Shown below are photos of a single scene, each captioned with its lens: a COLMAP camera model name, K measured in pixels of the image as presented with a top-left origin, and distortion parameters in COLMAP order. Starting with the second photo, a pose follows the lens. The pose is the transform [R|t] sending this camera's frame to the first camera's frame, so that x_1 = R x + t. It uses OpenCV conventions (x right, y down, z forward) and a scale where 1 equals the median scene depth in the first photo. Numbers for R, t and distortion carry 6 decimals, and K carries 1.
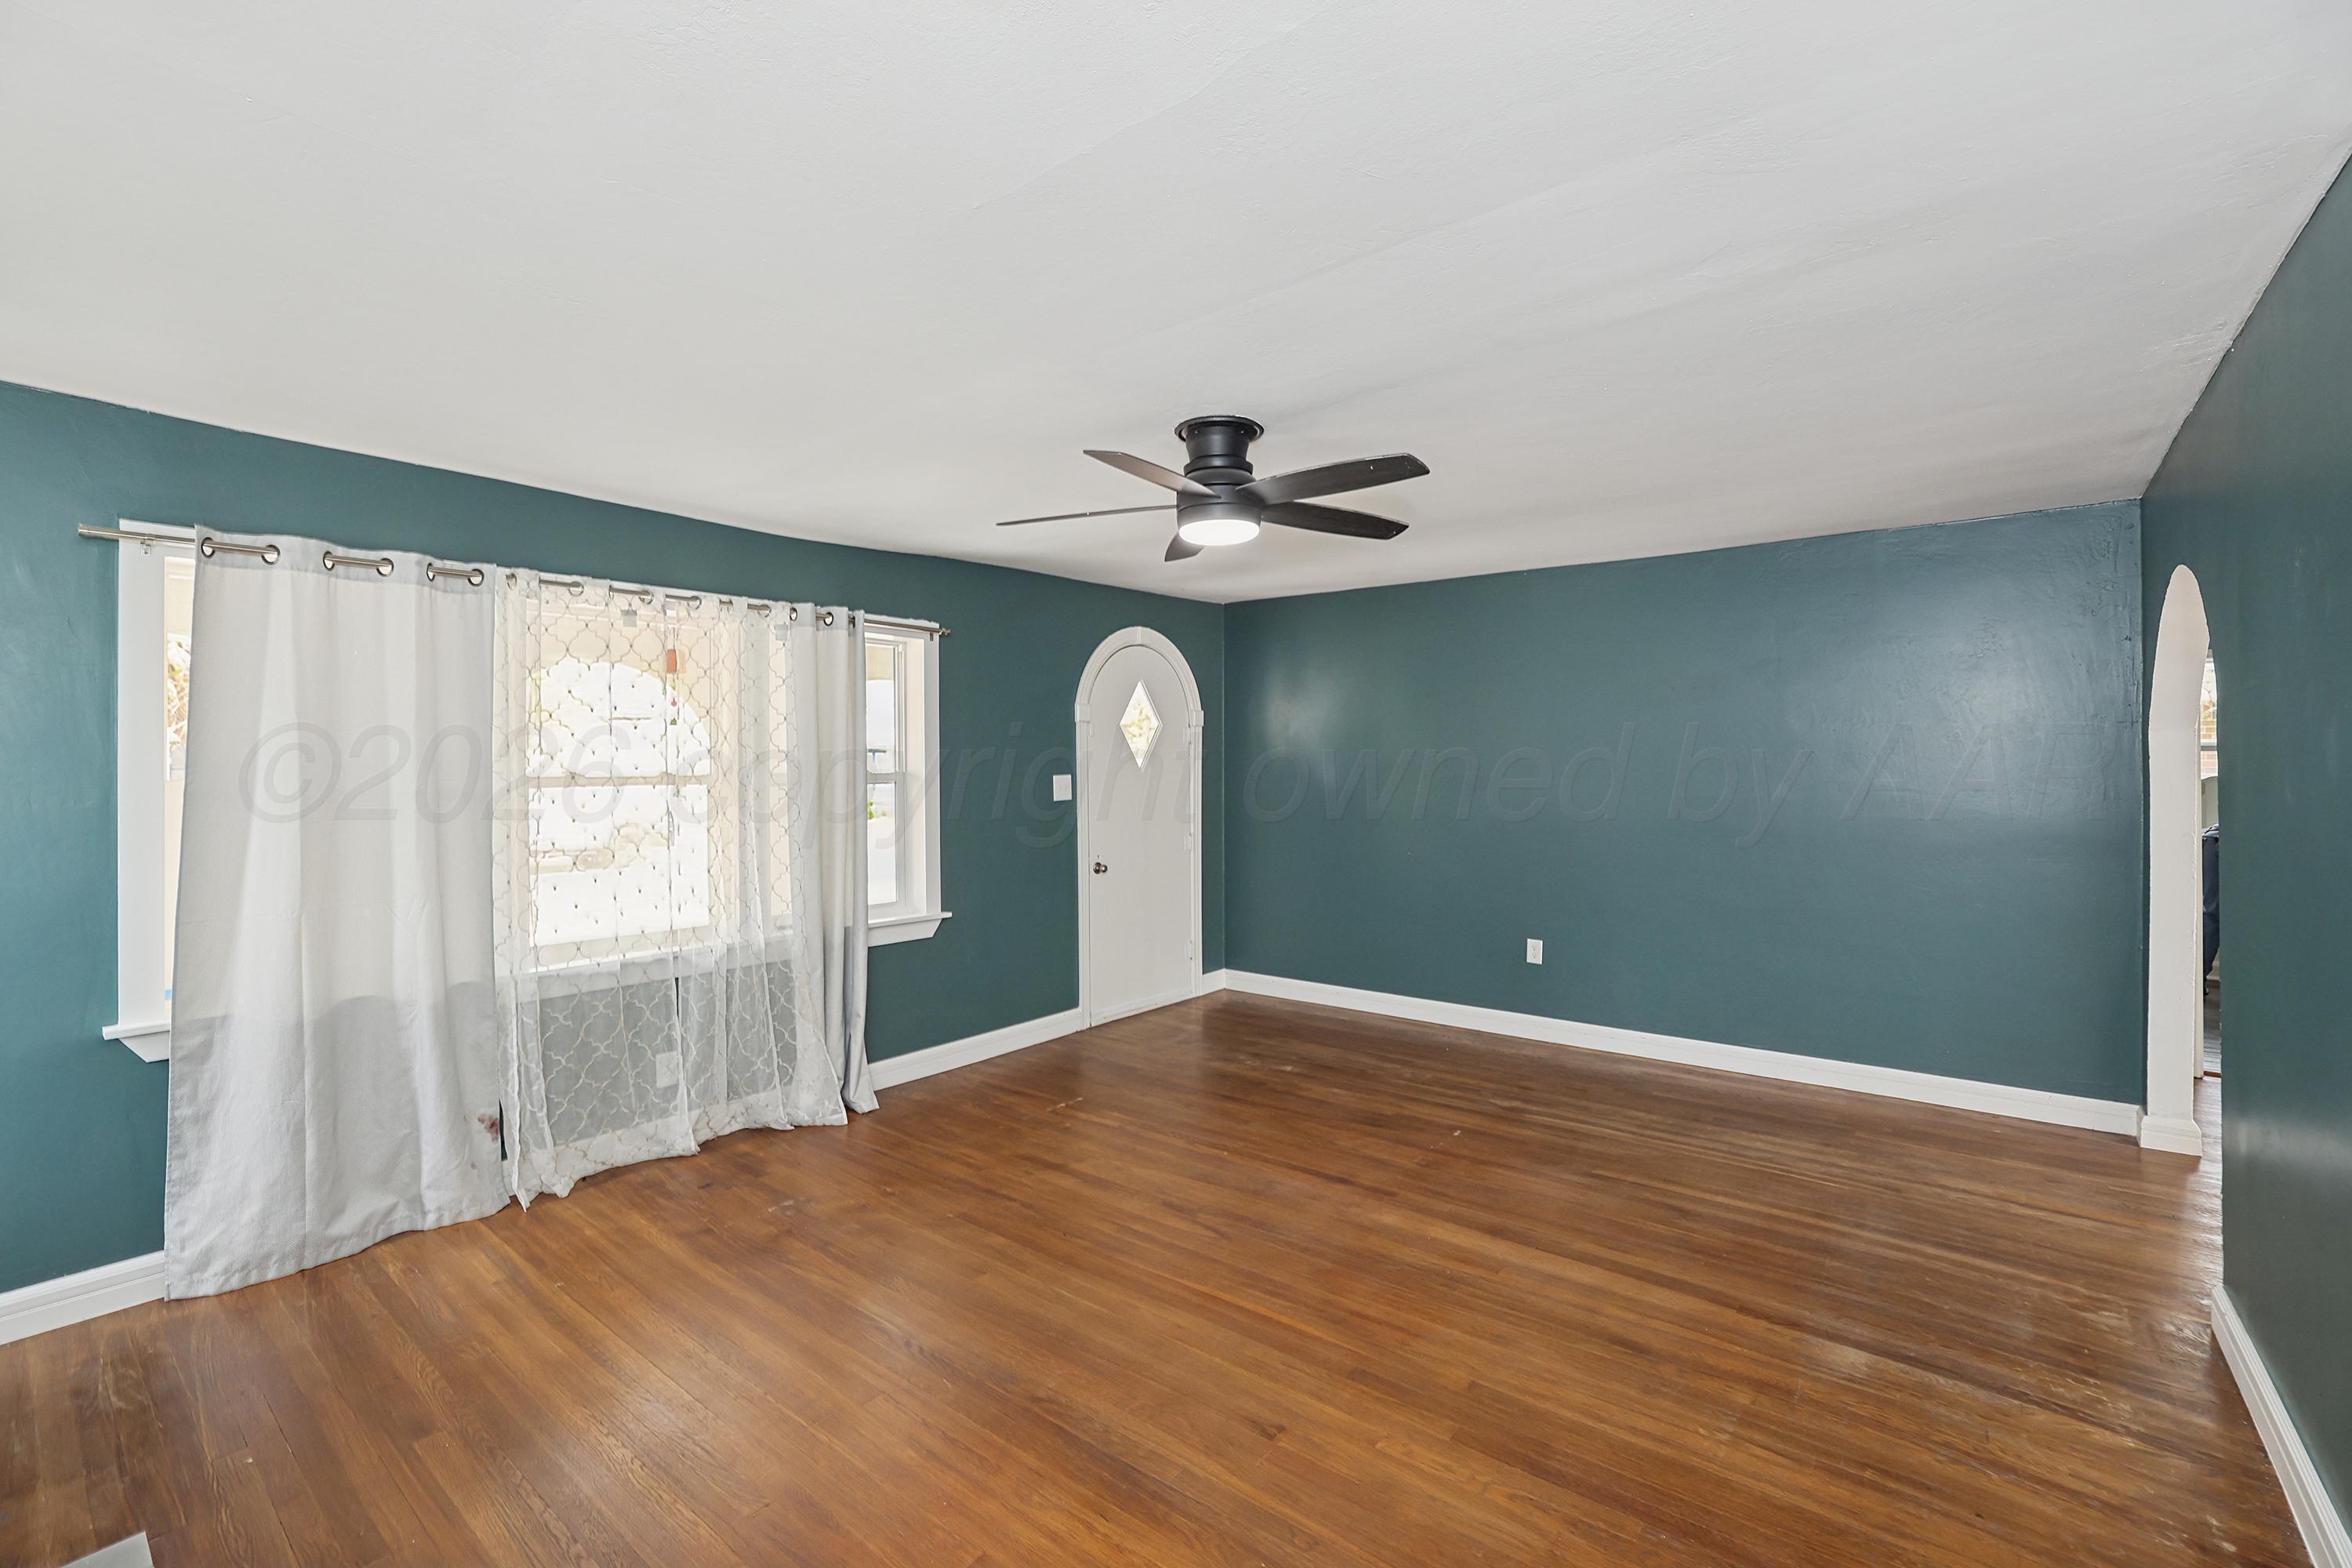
lens RADIAL K [[1042.6, 0, 1176.3], [0, 1042.6, 772.0], [0, 0, 1]] dist [-0.028762, 0.000081]
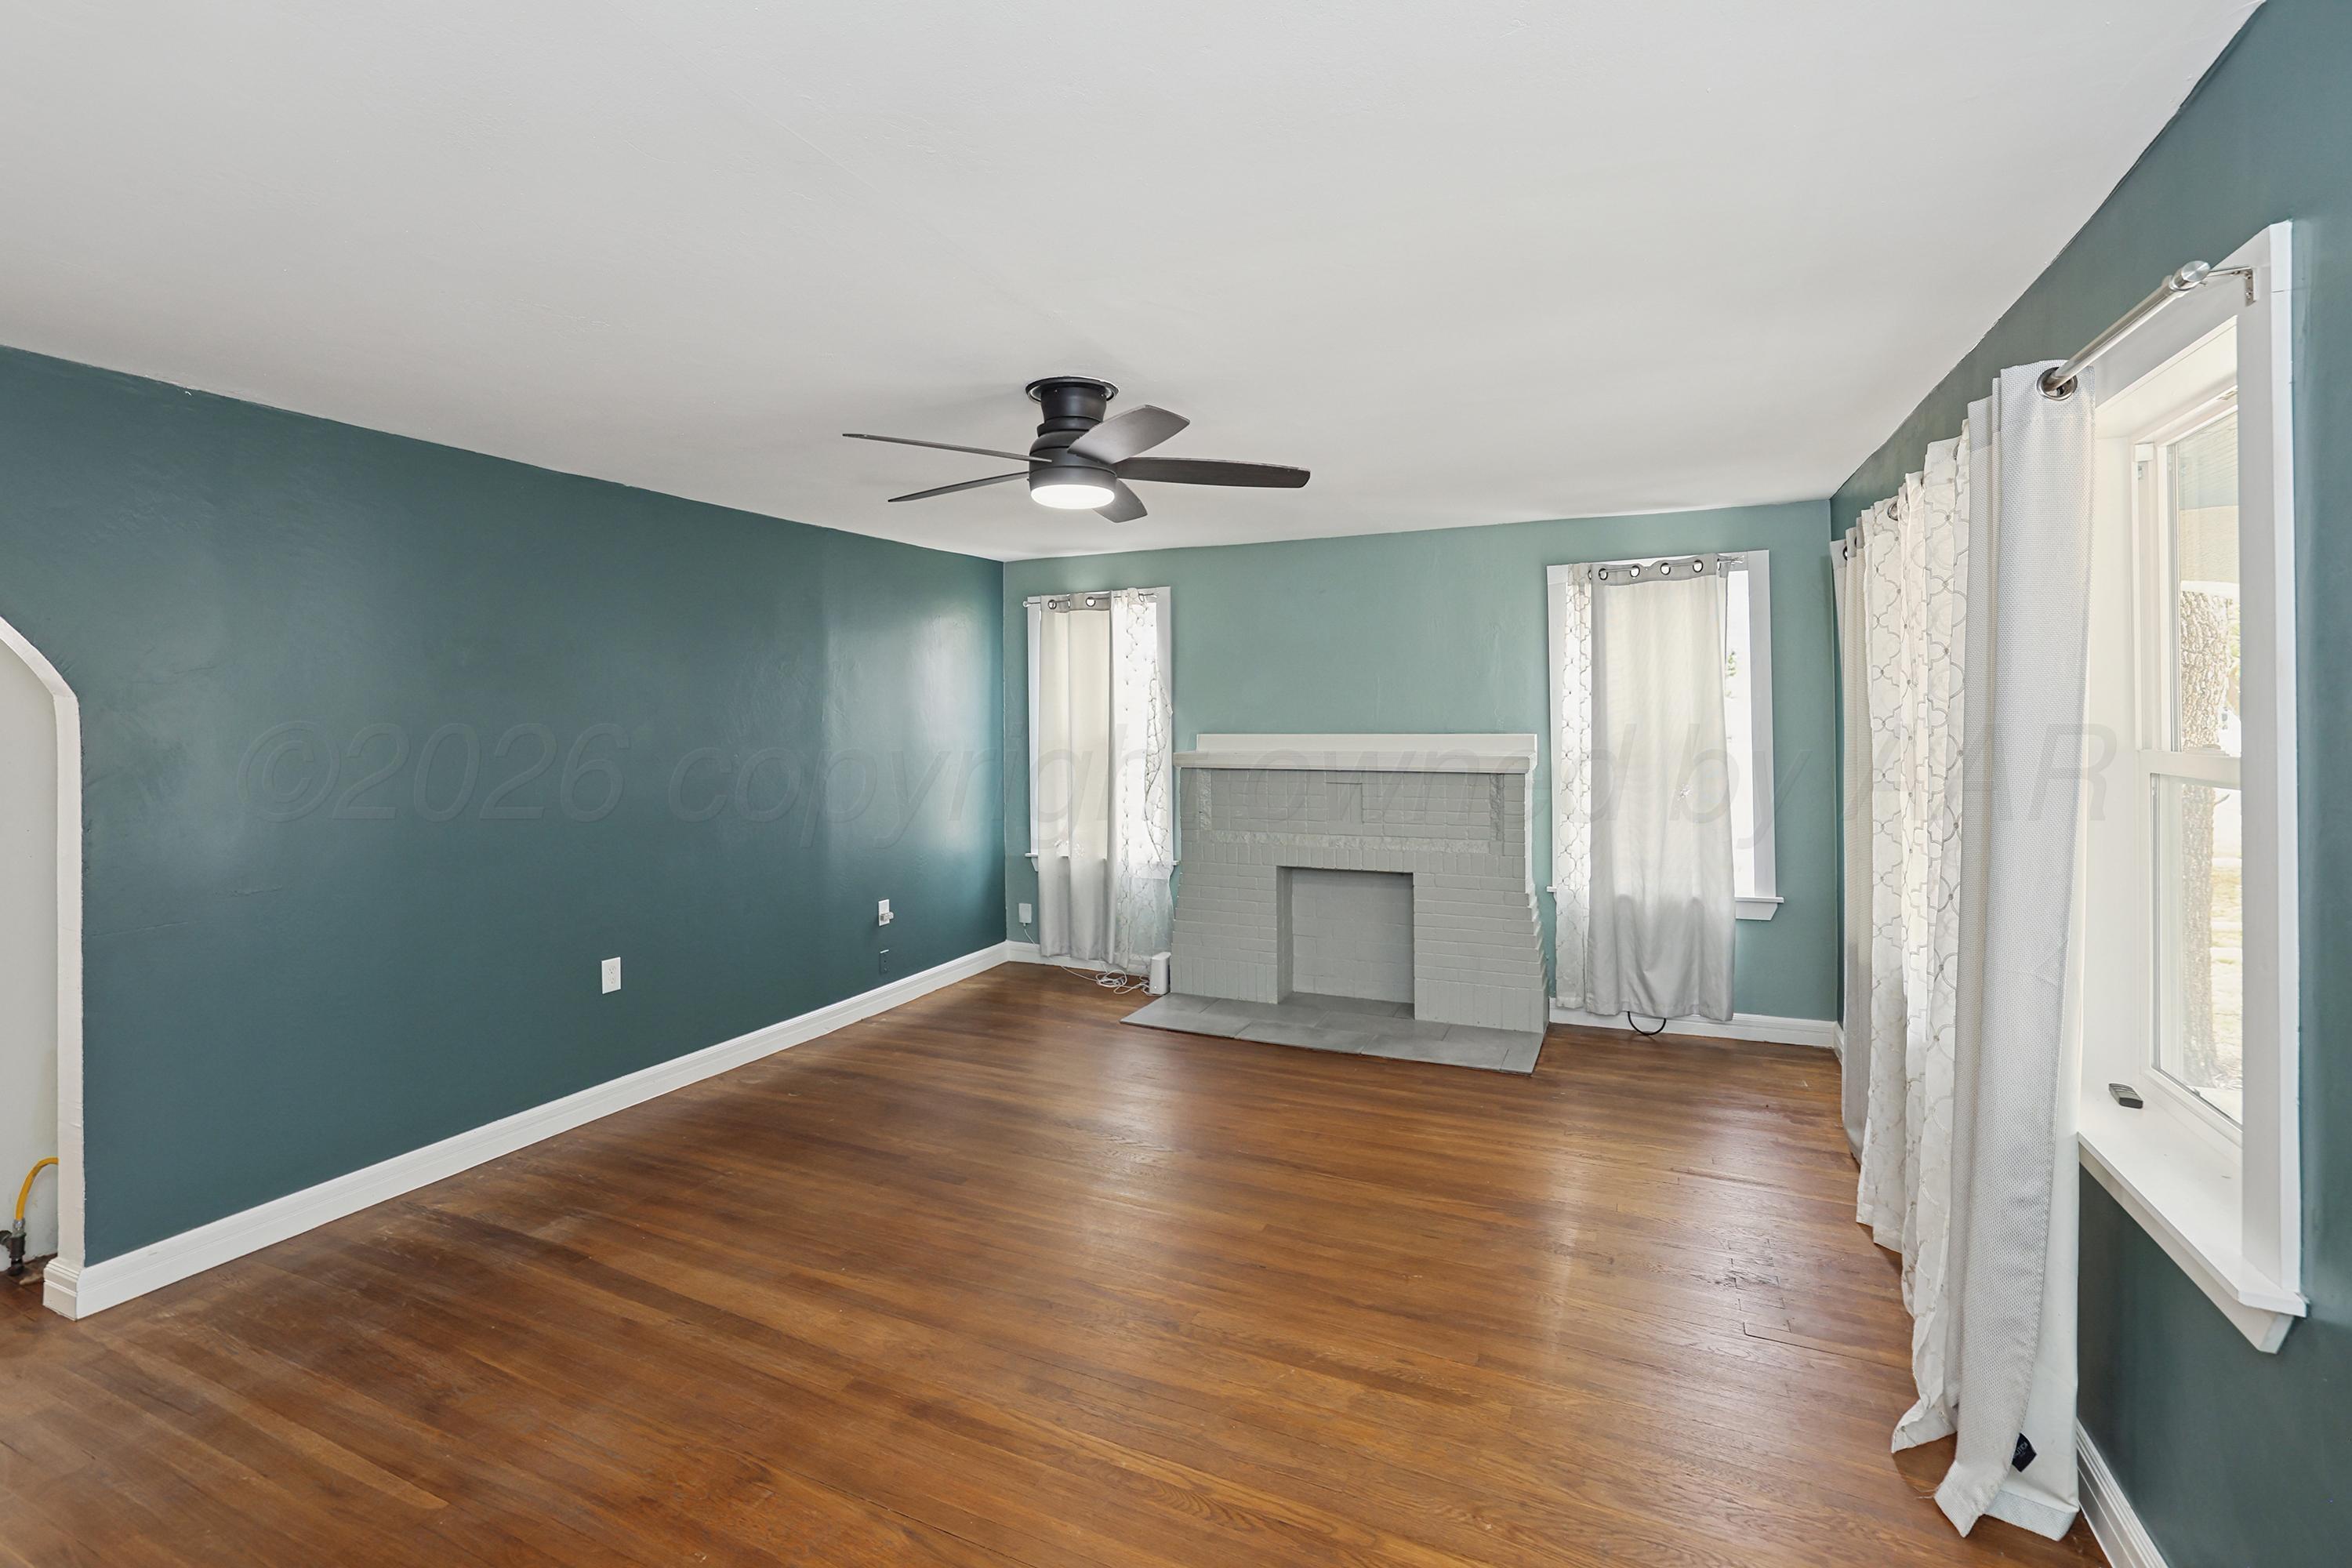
lens RADIAL K [[1042.6, 0, 1144.5], [0, 1042.6, 727.3], [0, 0, 1]] dist [-0.028762, 0.000081]
pose [[-0.974452, 0.016716, -0.223972, 0.182027], [0.014369, 0.999823, 0.012108, -0.024888], [0.224135, 0.008581, -0.974520, 1.841888]]
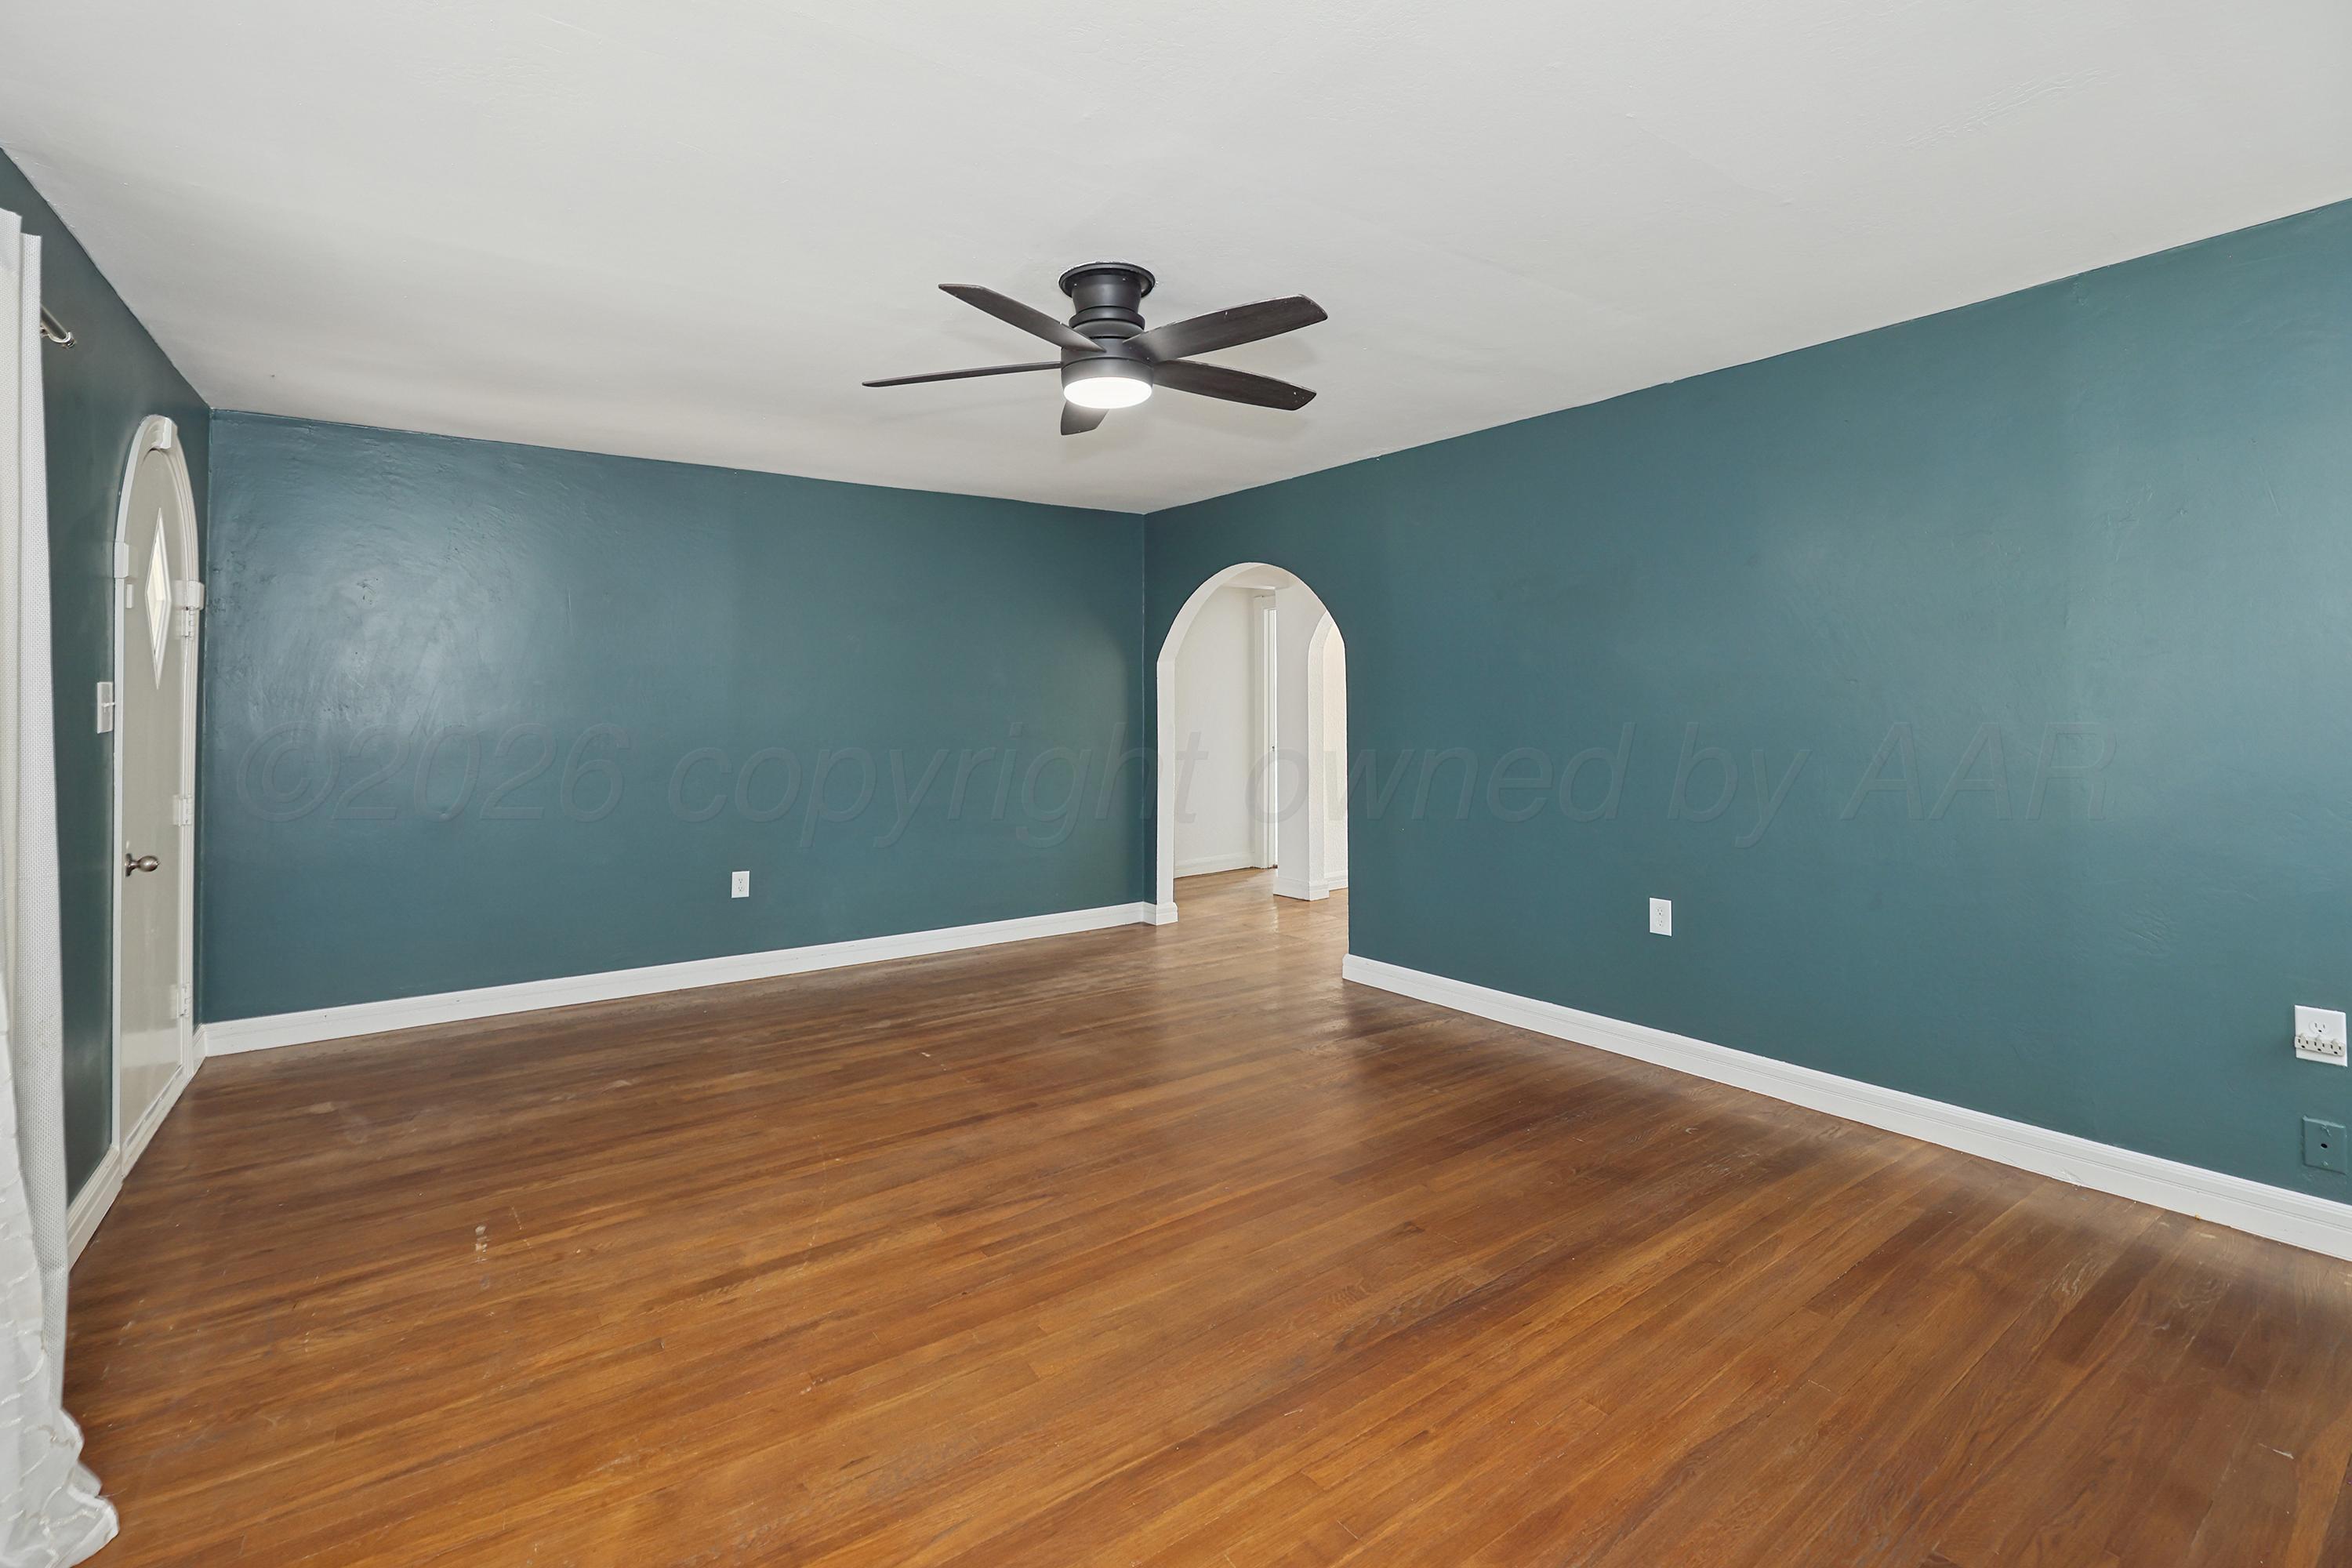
lens RADIAL K [[1042.6, 0, 1168.4], [0, 1042.6, 693.2], [0, 0, 1]] dist [-0.028762, 0.000081]
pose [[0.262157, 0.016249, 0.964888, -0.777421], [0.012066, 0.999725, -0.020114, 0.043574], [-0.964950, 0.016915, 0.261889, 0.670228]]
